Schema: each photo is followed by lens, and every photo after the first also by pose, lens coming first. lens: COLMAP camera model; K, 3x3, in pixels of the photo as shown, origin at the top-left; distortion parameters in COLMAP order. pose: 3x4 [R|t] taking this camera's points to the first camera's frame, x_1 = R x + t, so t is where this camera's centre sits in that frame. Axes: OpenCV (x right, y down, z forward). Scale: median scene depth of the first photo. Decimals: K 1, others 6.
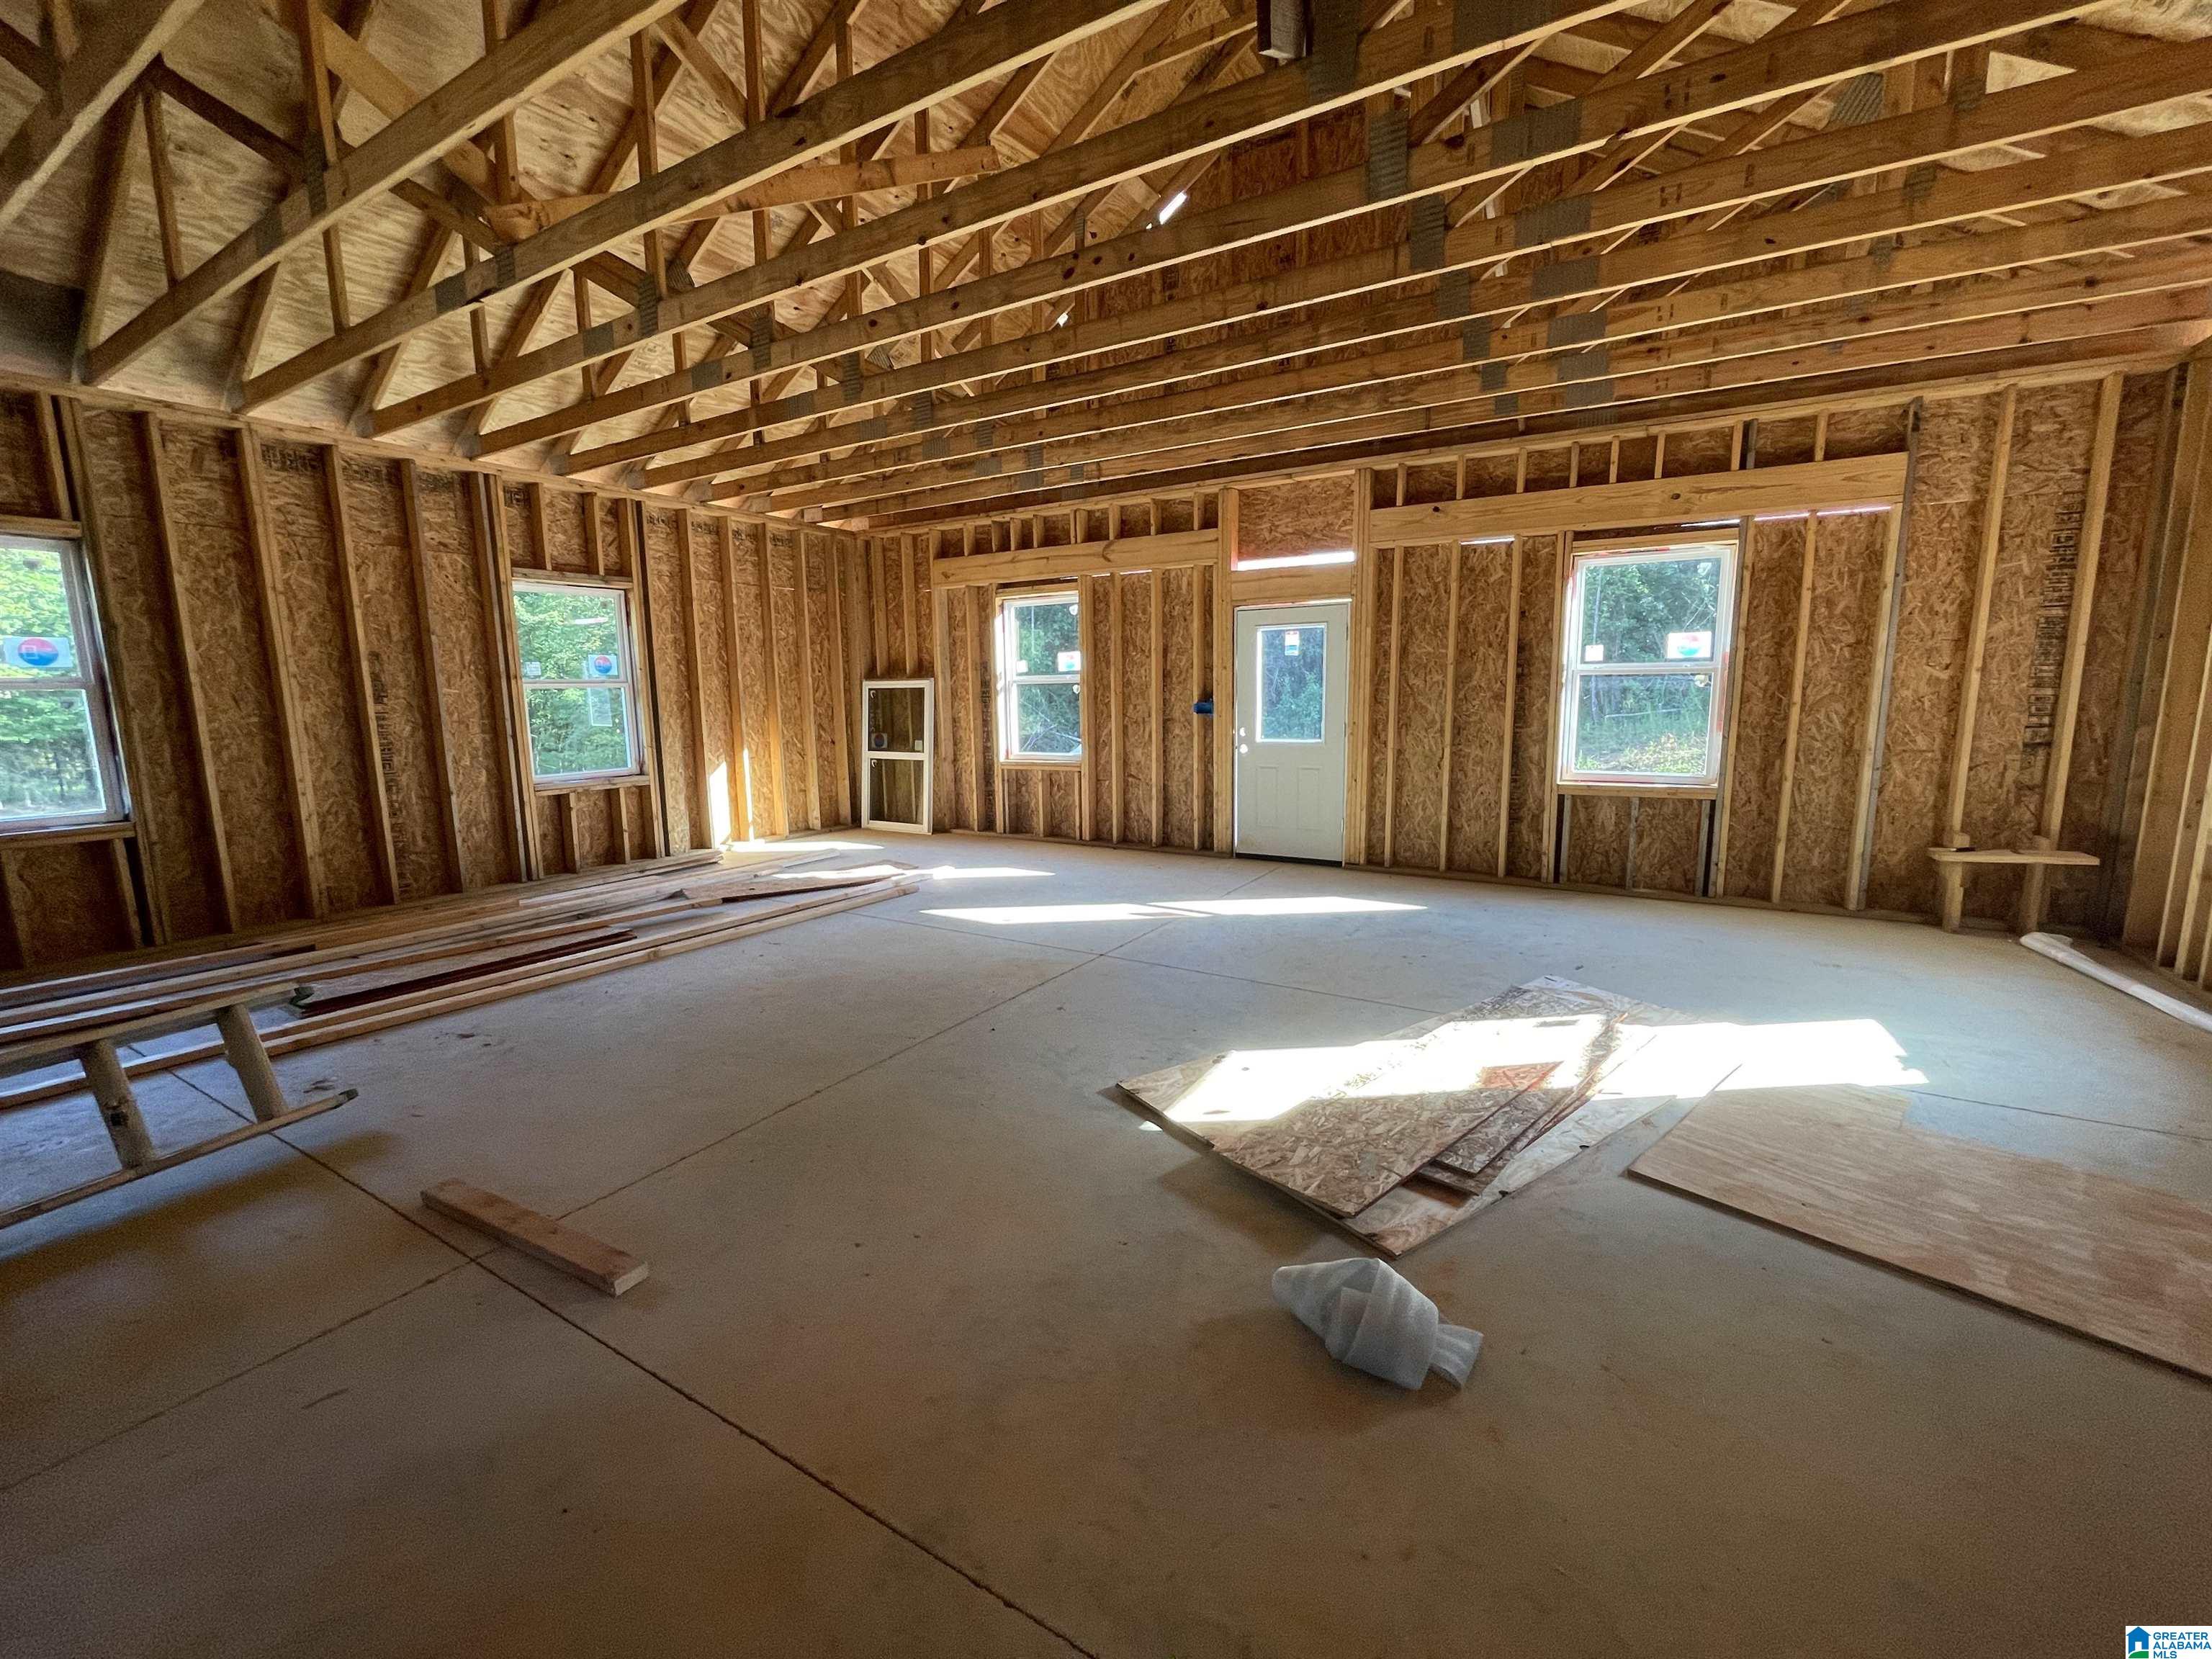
lens RADIAL K [[895.1, 0, 1106.0], [0, 895.1, 829.5], [0, 0, 1]] dist [0.000902, -0.000050]
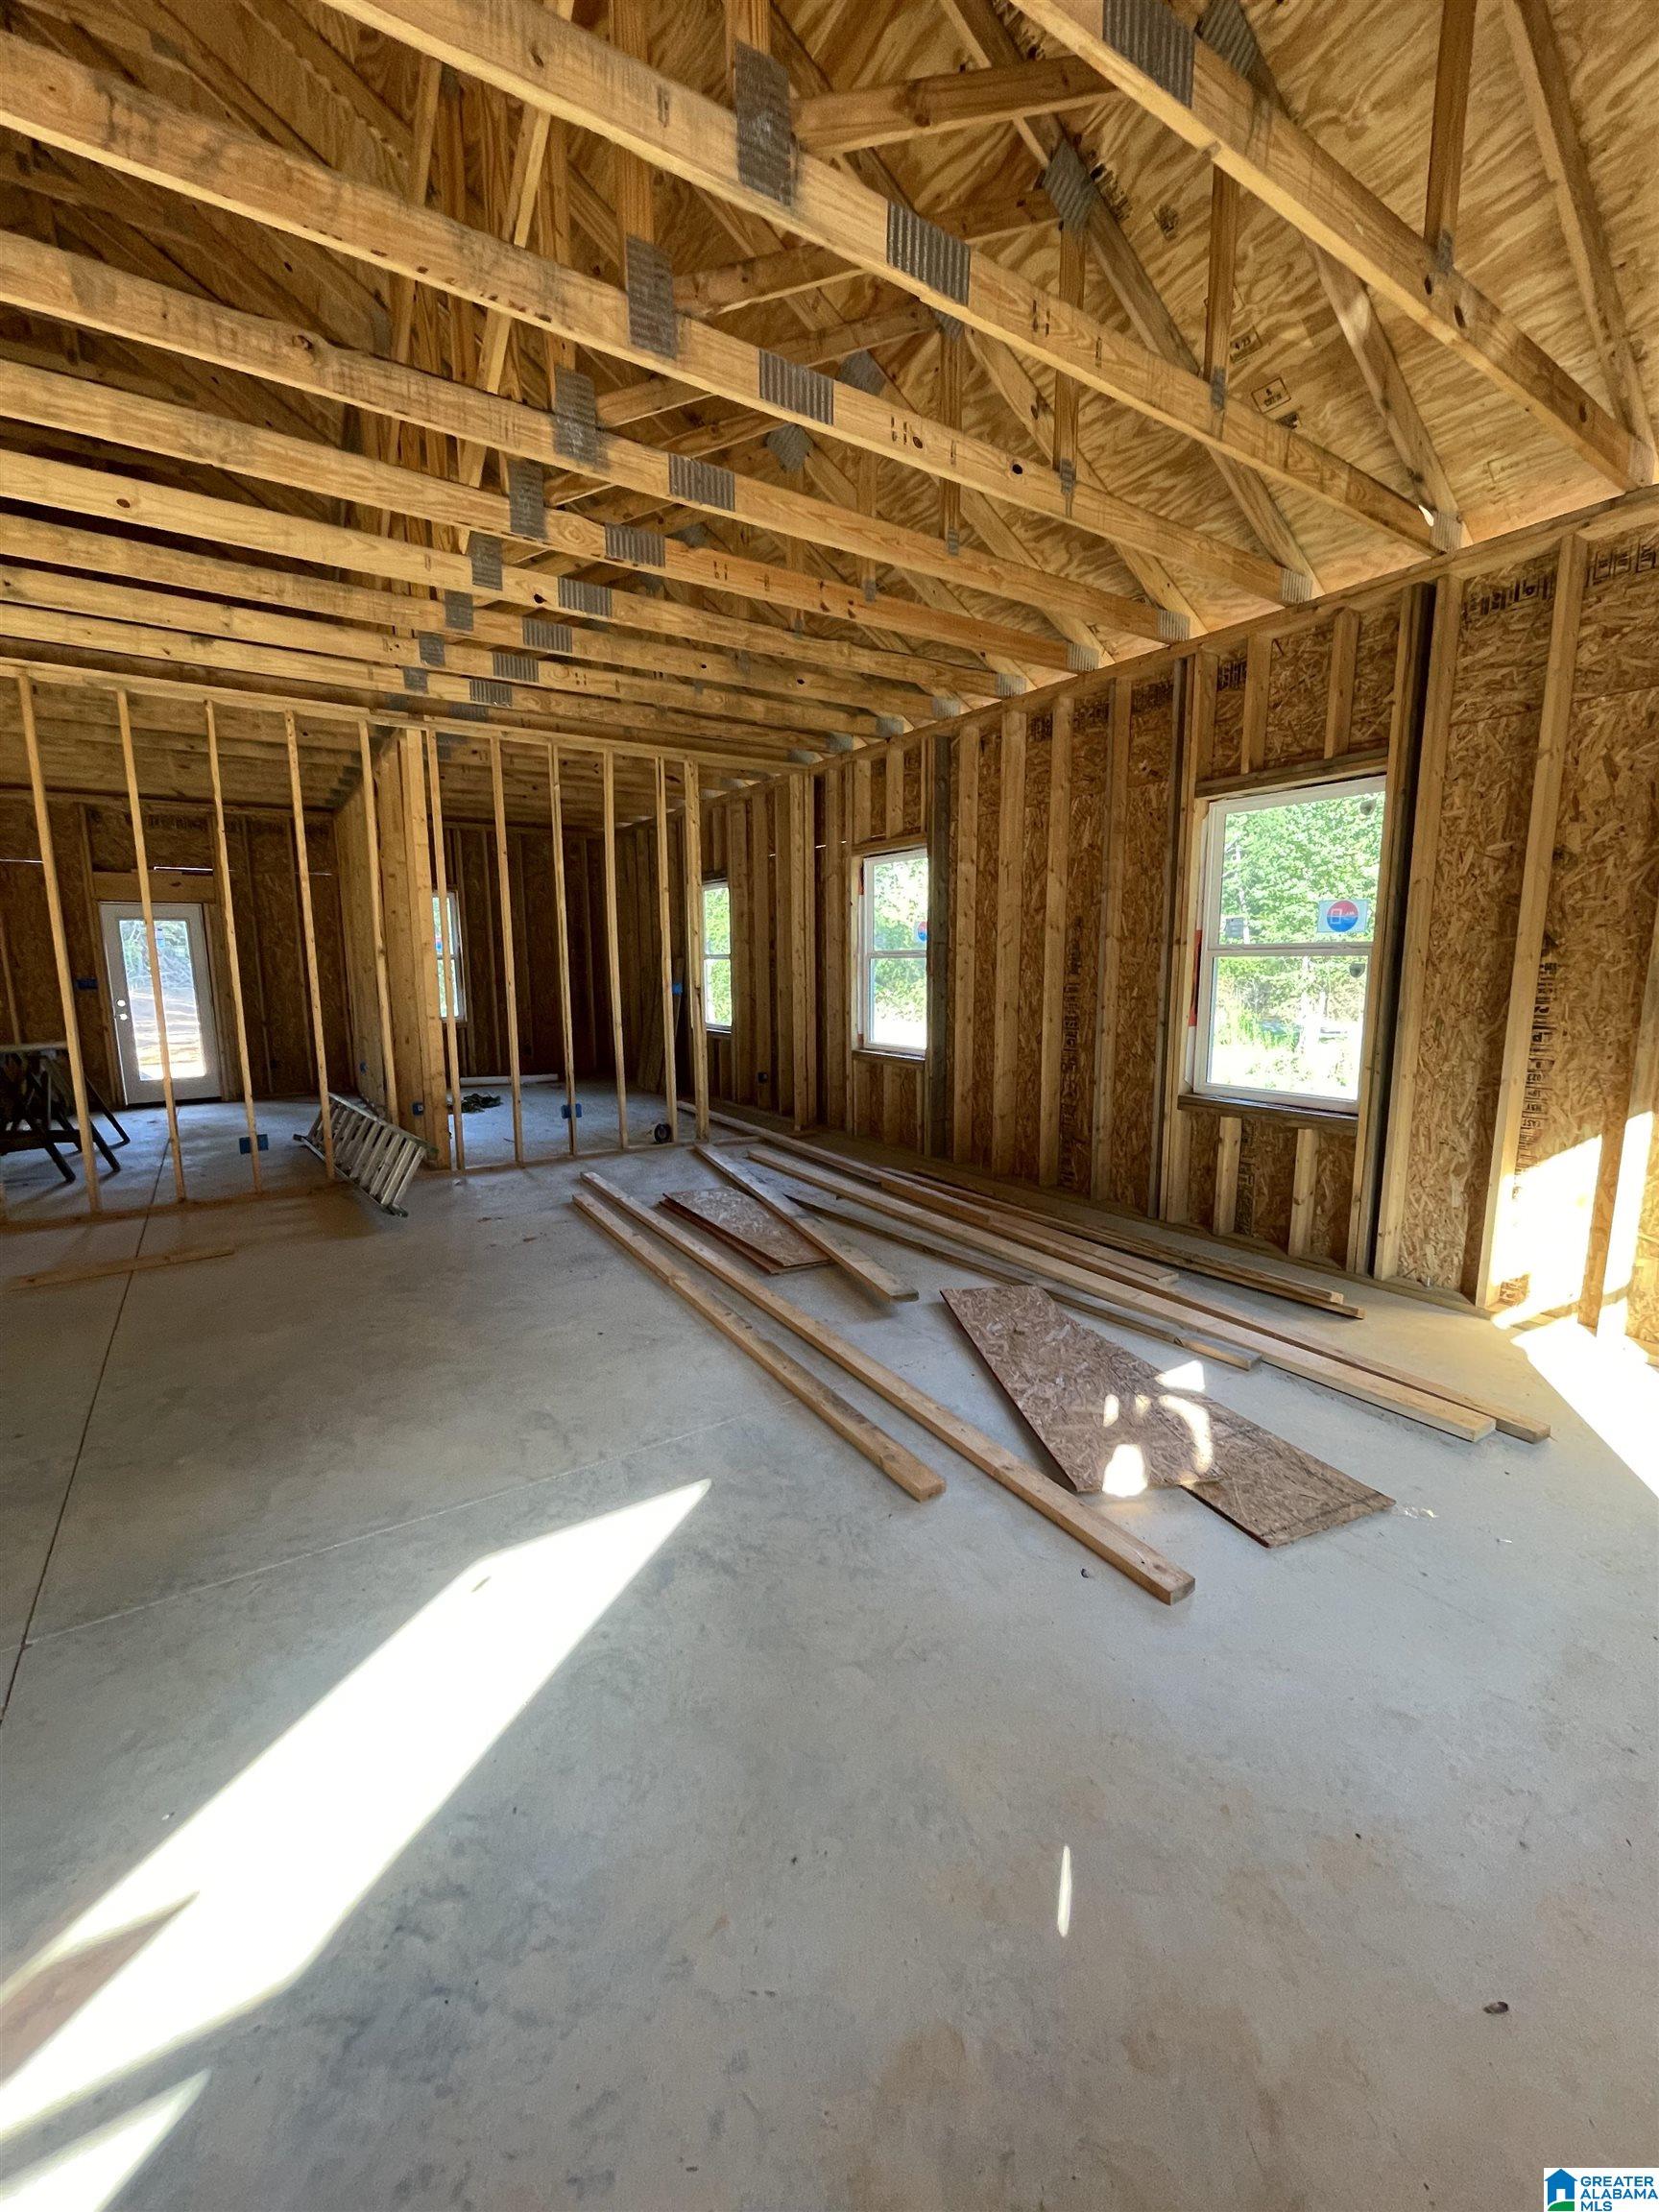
lens RADIAL K [[895.1, 0, 830.4], [0, 895.1, 1101.0], [0, 0, 1]] dist [0.000902, -0.000050]
pose [[-0.428444, 0.150943, -0.890871, 0.174954], [-0.128518, 0.965744, 0.225437, -0.260579], [0.894382, 0.211080, -0.394368, 1.583313]]
